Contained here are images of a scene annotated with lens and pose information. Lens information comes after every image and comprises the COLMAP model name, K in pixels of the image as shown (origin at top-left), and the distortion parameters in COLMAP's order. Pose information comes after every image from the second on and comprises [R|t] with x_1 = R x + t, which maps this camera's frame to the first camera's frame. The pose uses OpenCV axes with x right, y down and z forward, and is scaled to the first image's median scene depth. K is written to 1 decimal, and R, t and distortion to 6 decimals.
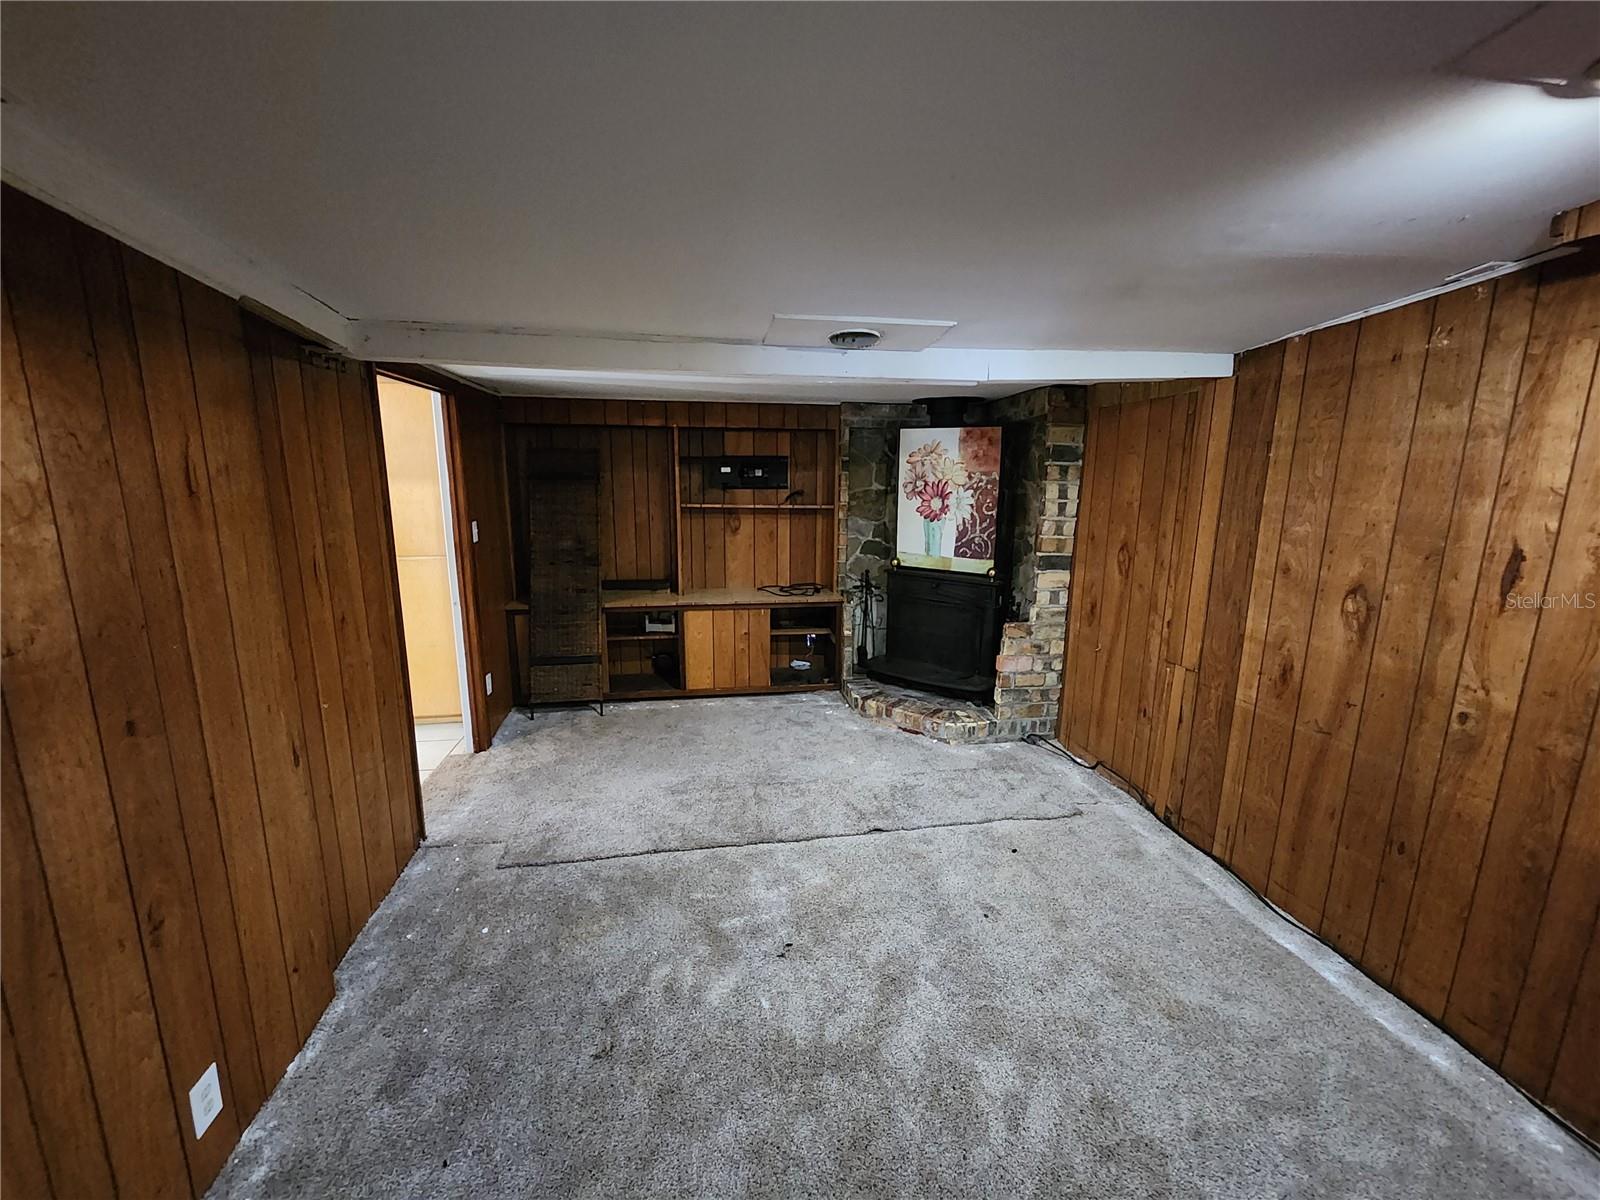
lens RADIAL K [[652.1, 0, 800.0], [0, 652.1, 600.0], [0, 0, 1]] dist [0.009456, 0.000246]
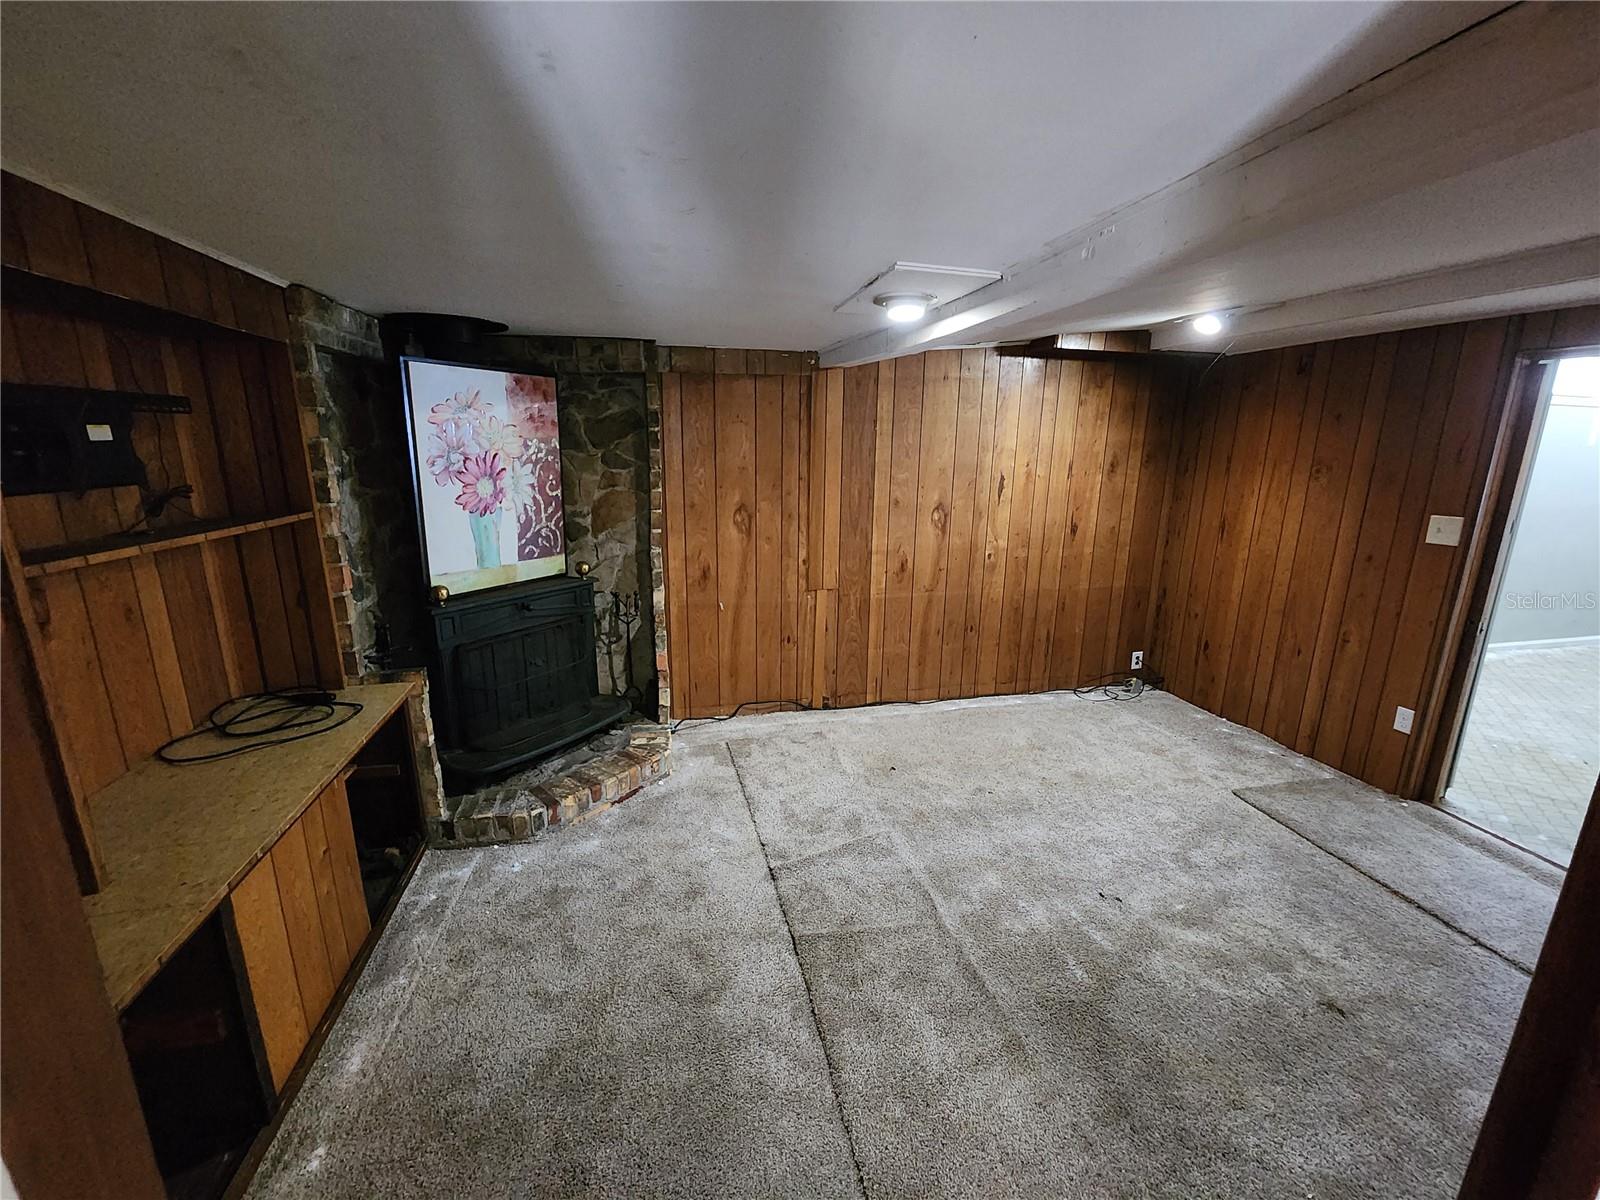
lens RADIAL K [[652.1, 0, 800.0], [0, 652.1, 600.0], [0, 0, 1]] dist [0.009456, 0.000246]
pose [[-0.049774, -0.248162, 0.967439, -0.625126], [0.185248, 0.949538, 0.253101, -0.199749], [-0.981430, 0.191814, -0.001290, 0.962822]]
